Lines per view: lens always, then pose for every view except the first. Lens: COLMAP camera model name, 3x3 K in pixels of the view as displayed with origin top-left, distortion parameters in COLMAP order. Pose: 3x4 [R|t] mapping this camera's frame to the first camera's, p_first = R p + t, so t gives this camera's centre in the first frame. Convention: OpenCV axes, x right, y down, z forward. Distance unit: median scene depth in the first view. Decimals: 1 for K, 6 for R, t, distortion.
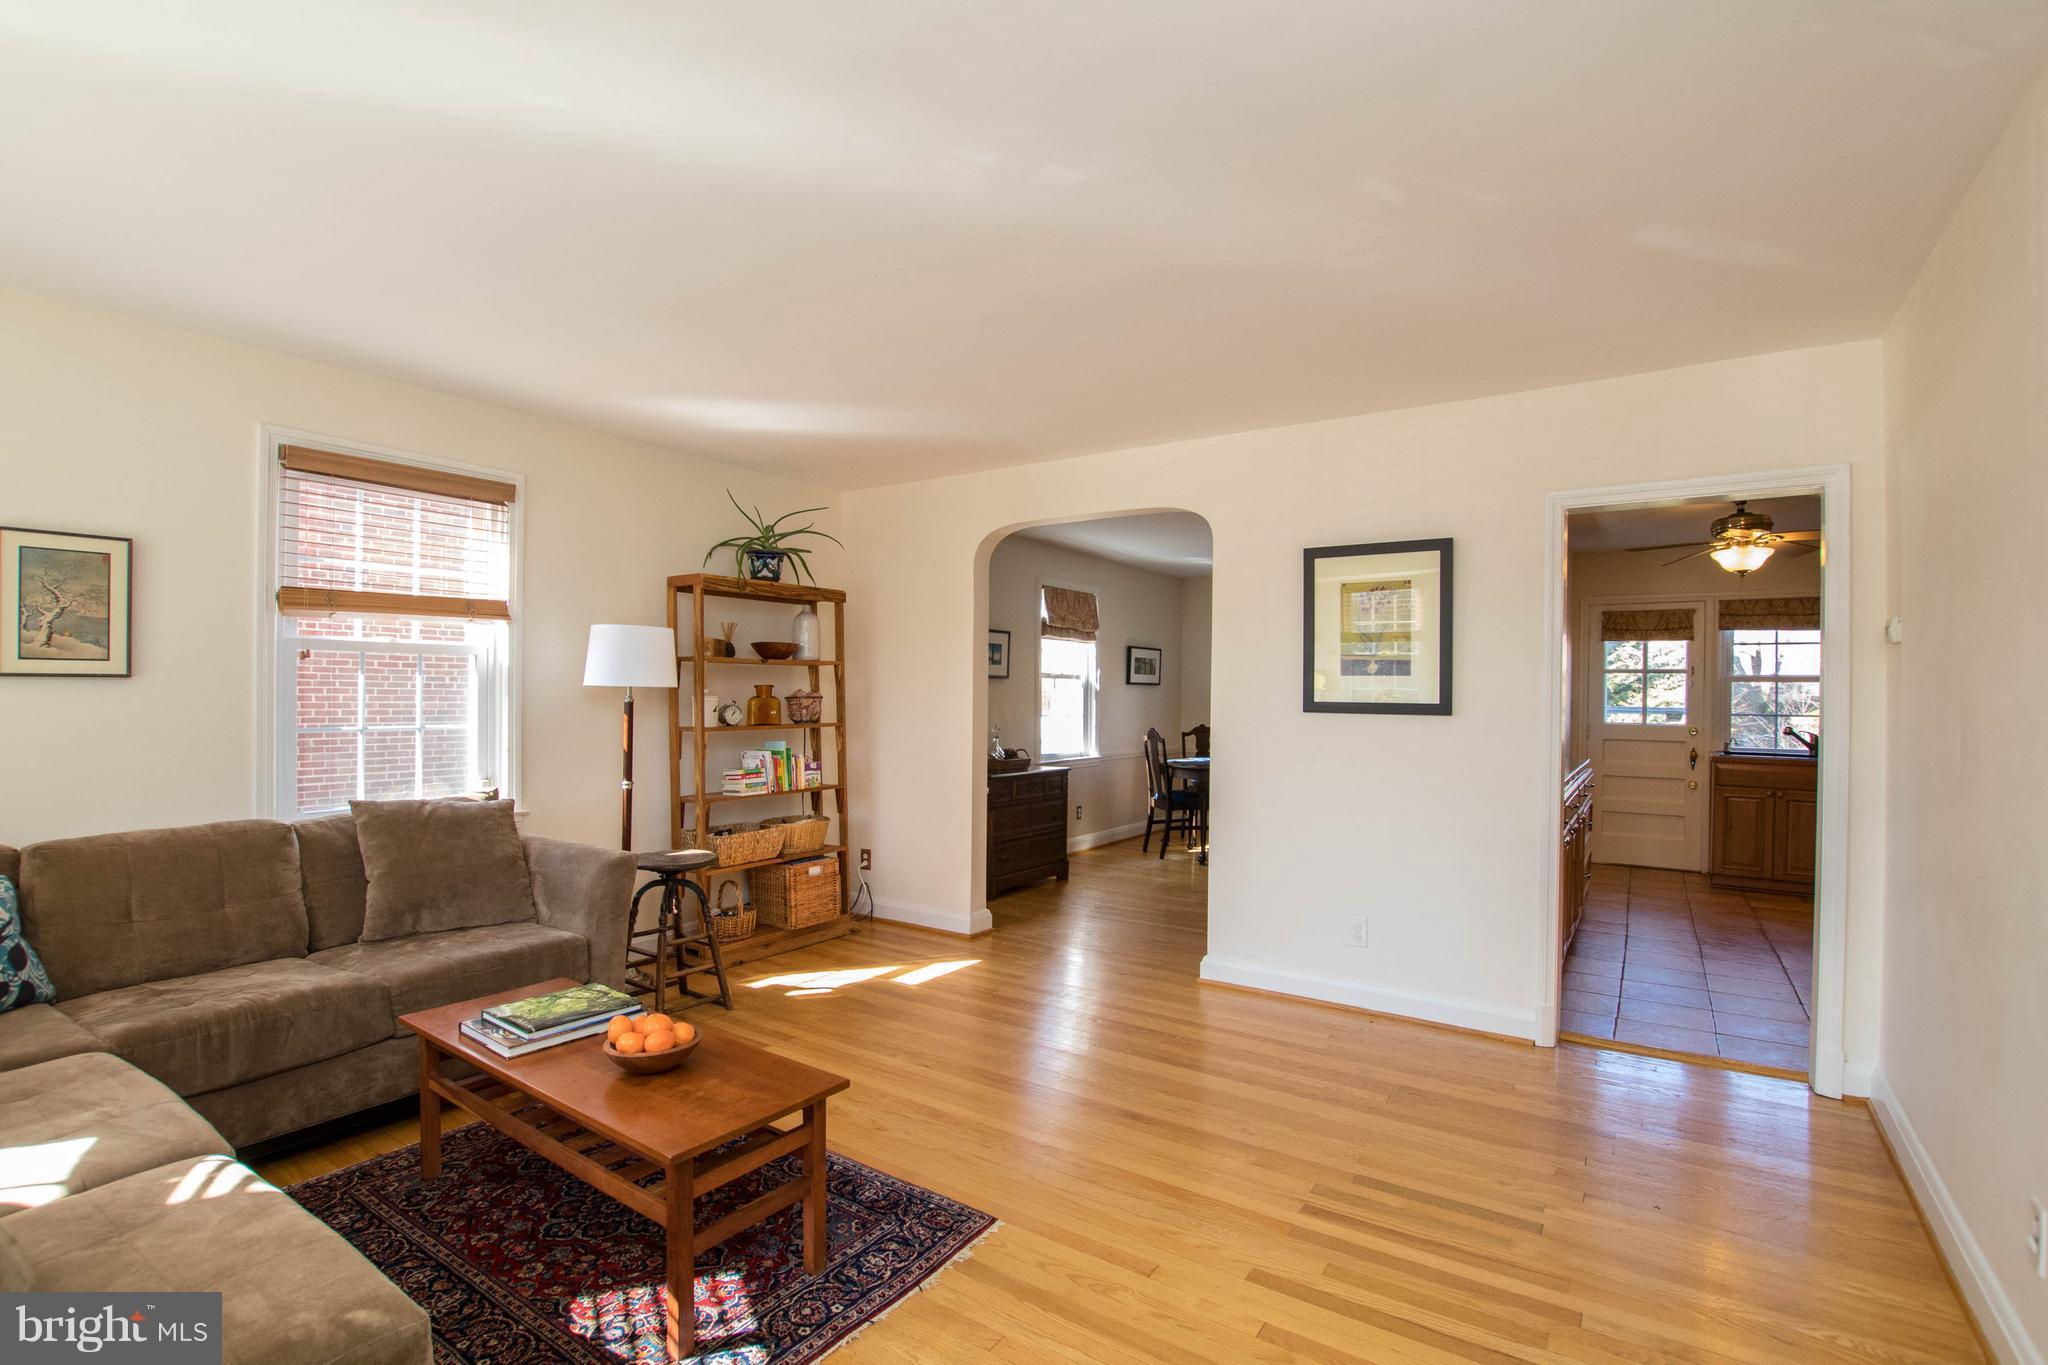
lens RADIAL K [[953.6, 0, 1014.3], [0, 953.6, 693.8], [0, 0, 1]] dist [-0.030029, 0.003178]
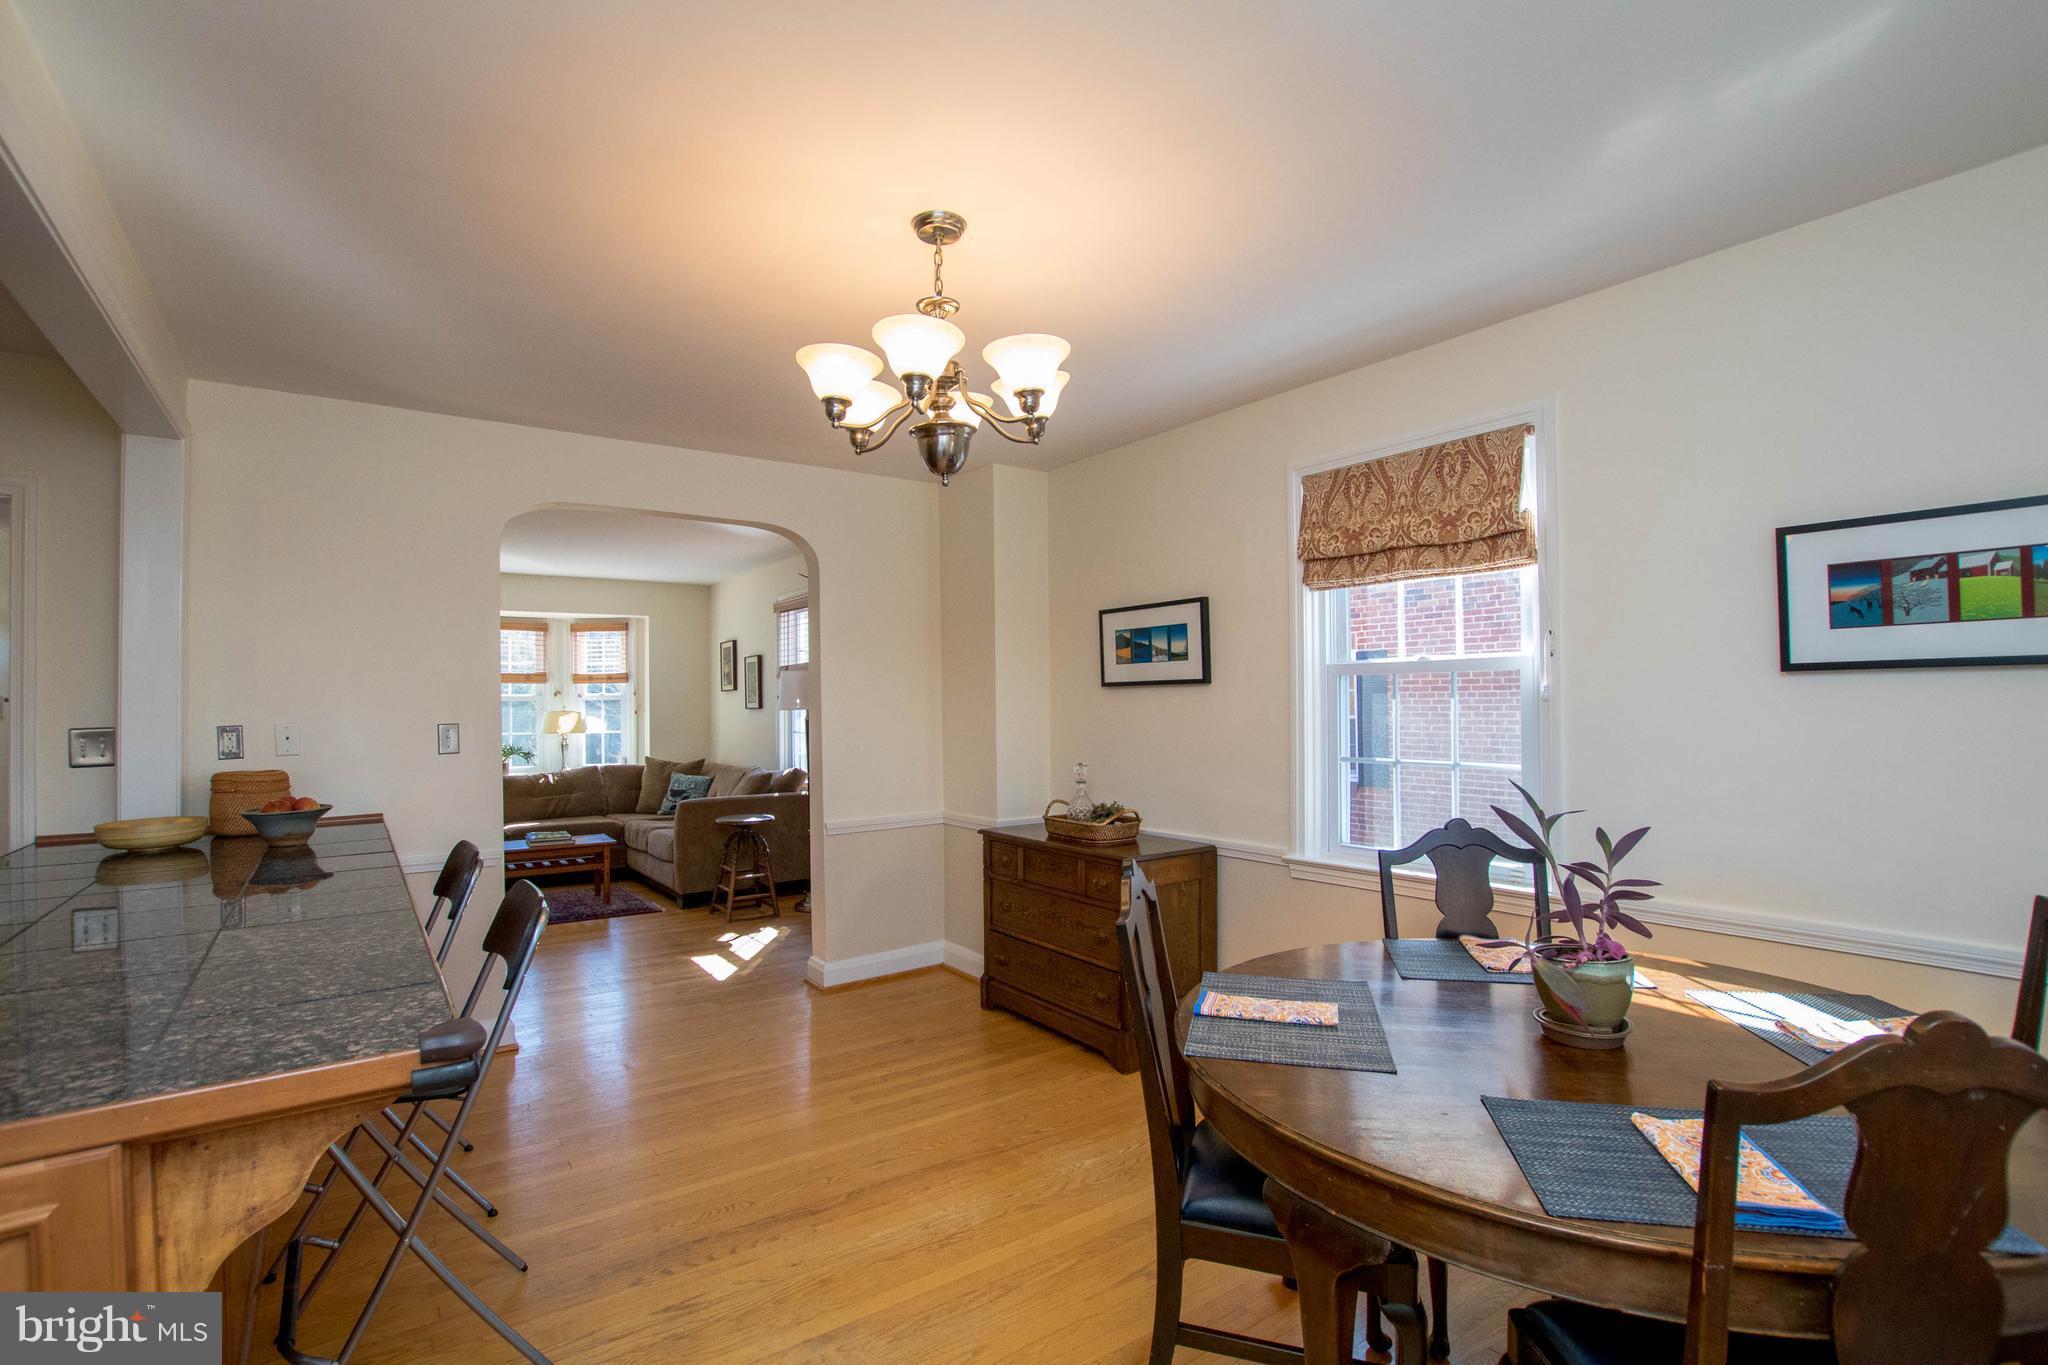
lens RADIAL K [[953.6, 0, 1022.0], [0, 953.6, 687.8], [0, 0, 1]] dist [-0.030029, 0.003178]
pose [[-0.341770, -0.024884, -0.939454, 0.989635], [0.004804, 0.999590, -0.028225, 0.000638], [0.939771, -0.014160, -0.341510, 2.017352]]
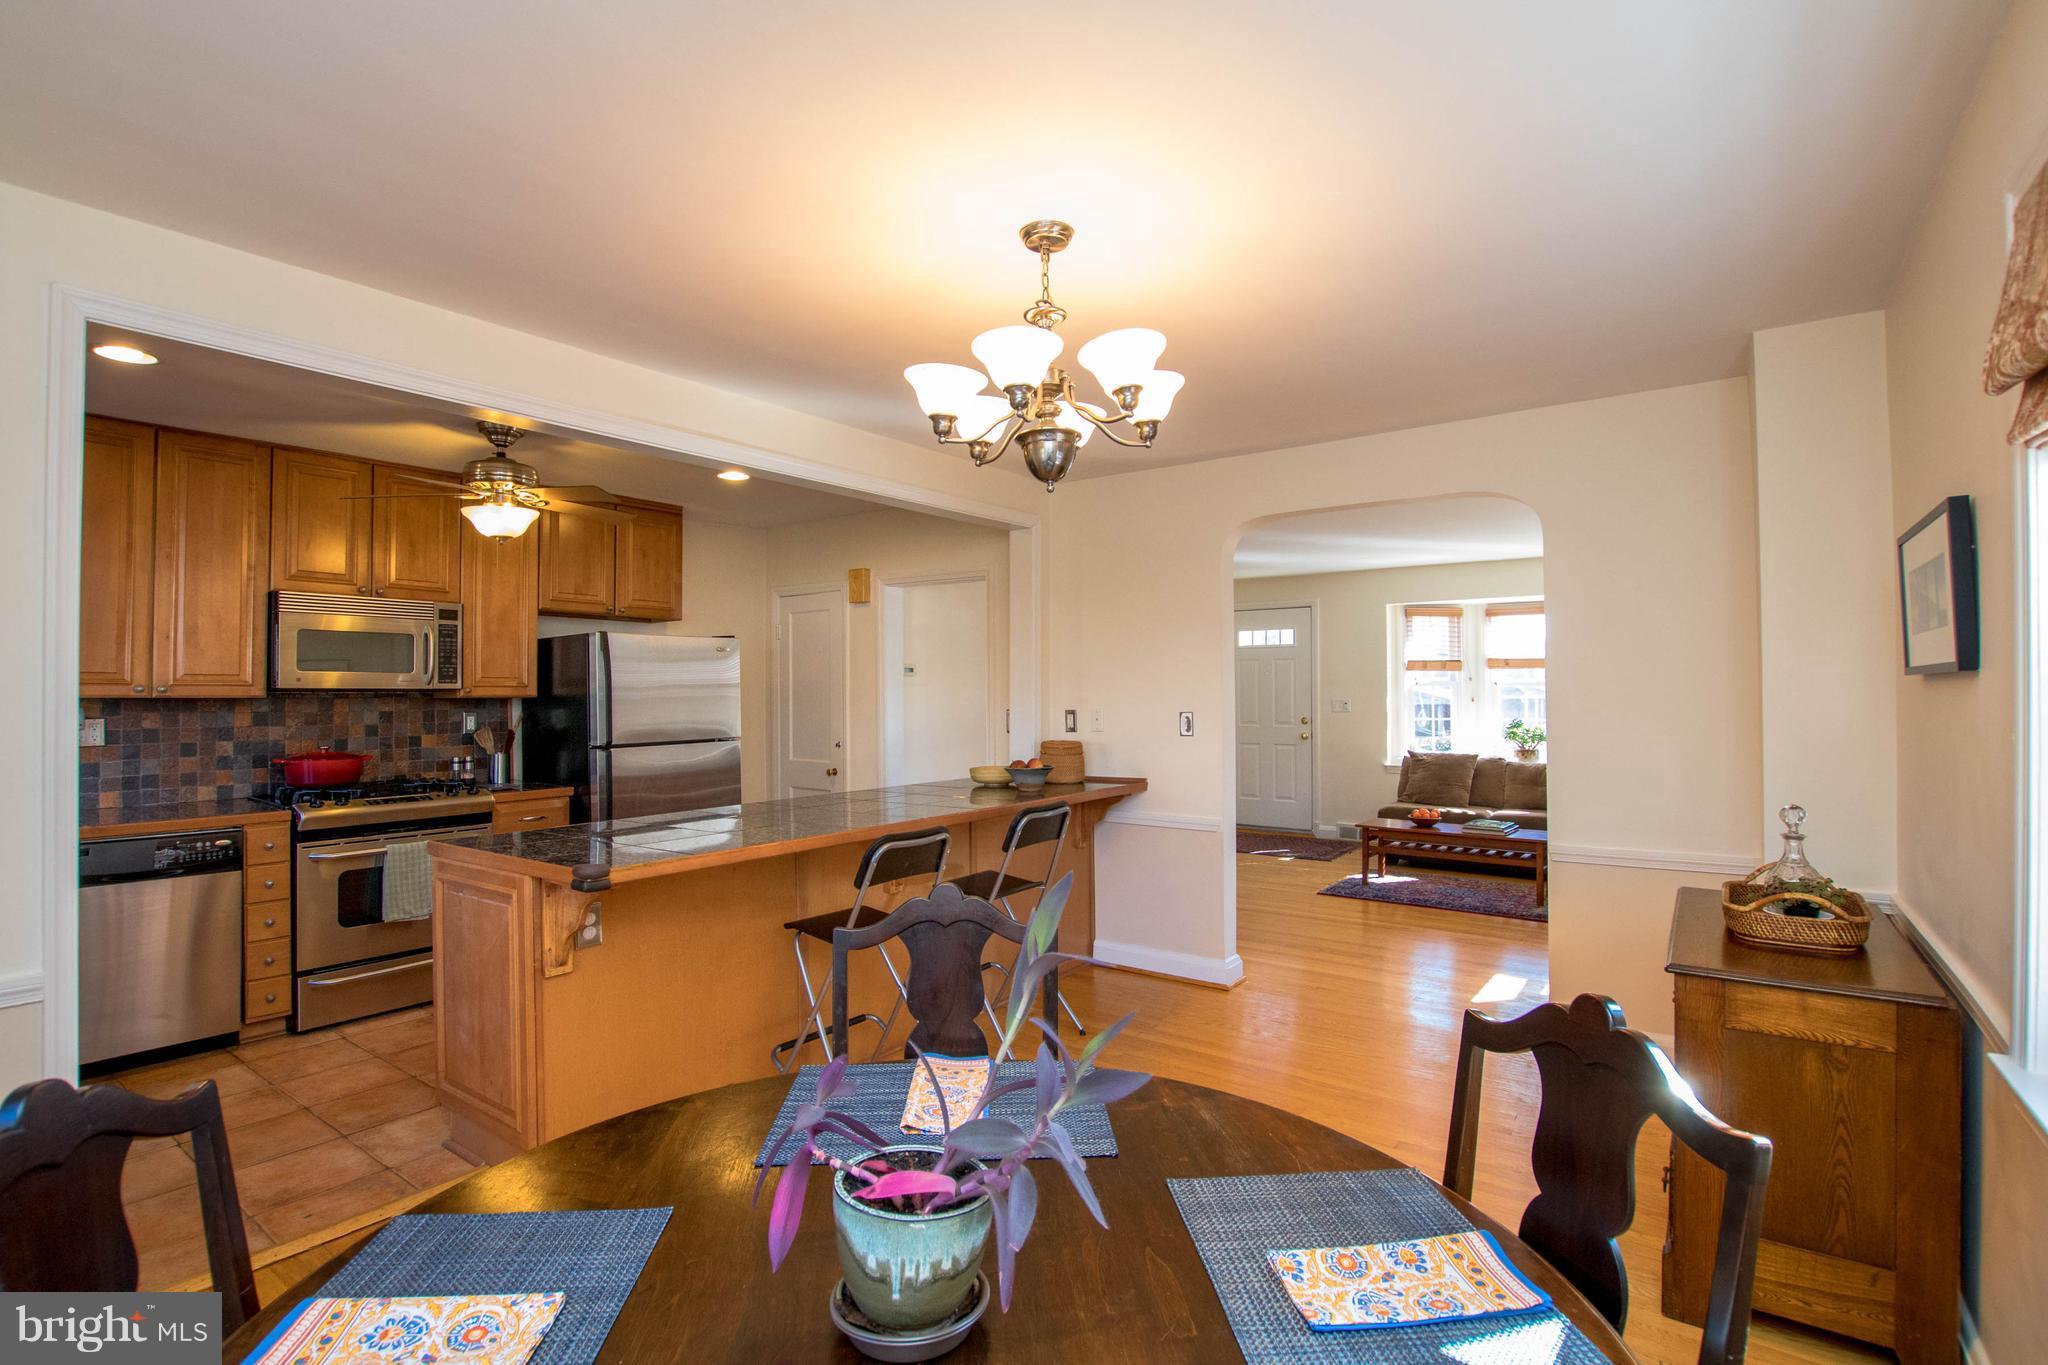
lens RADIAL K [[953.6, 0, 1015.9], [0, 953.6, 675.9], [0, 0, 1]] dist [-0.030029, 0.003178]
pose [[-0.999300, -0.007968, 0.036557, 0.457734], [-0.008556, 0.999836, -0.015980, -0.017378], [-0.036423, -0.016281, -0.999204, 2.358692]]
